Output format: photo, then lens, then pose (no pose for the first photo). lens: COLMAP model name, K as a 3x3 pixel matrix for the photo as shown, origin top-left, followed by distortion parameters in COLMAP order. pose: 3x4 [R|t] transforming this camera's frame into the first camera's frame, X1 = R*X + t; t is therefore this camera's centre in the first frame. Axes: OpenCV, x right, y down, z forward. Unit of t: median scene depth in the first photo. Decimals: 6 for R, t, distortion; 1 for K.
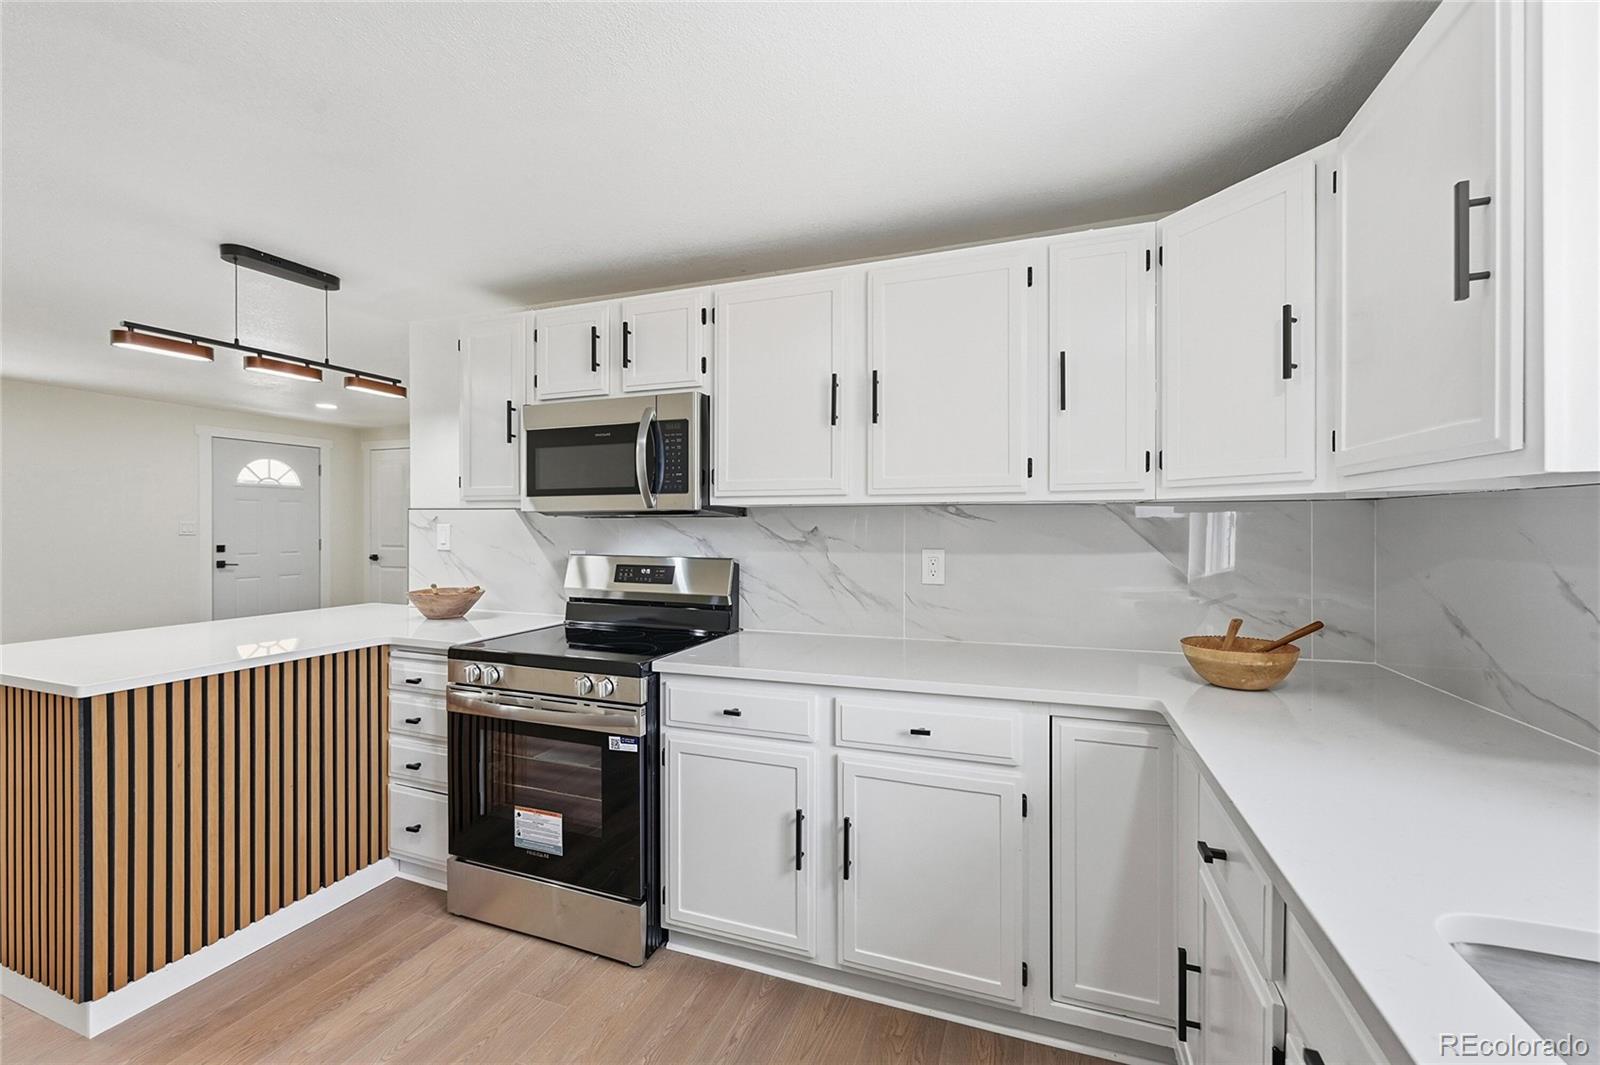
lens RADIAL K [[664.5, 0, 798.8], [0, 664.5, 525.1], [0, 0, 1]] dist [0.001008, 0.000138]
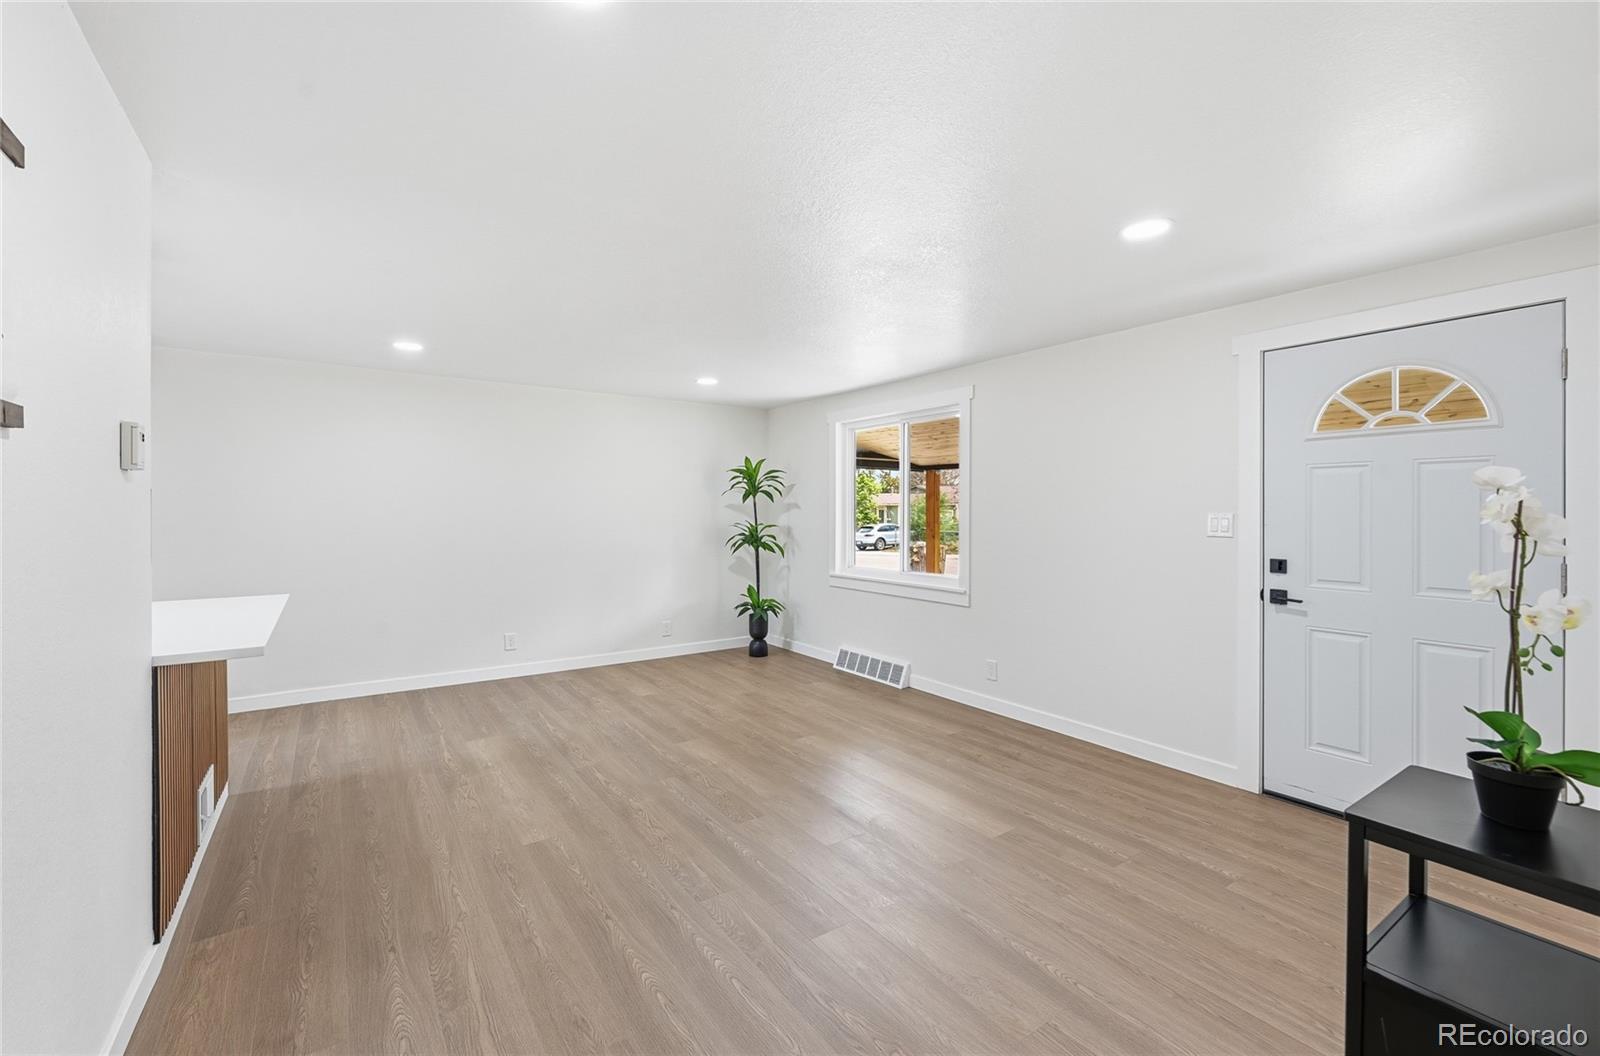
lens RADIAL K [[659.2, 0, 790.7], [0, 659.2, 504.2], [0, 0, 1]] dist [-0.001342, -0.000125]
pose [[-0.569189, -0.015295, -0.822064, -0.542535], [-0.005475, 0.999875, -0.014813, -0.006704], [0.822188, -0.003930, -0.569202, 2.253376]]
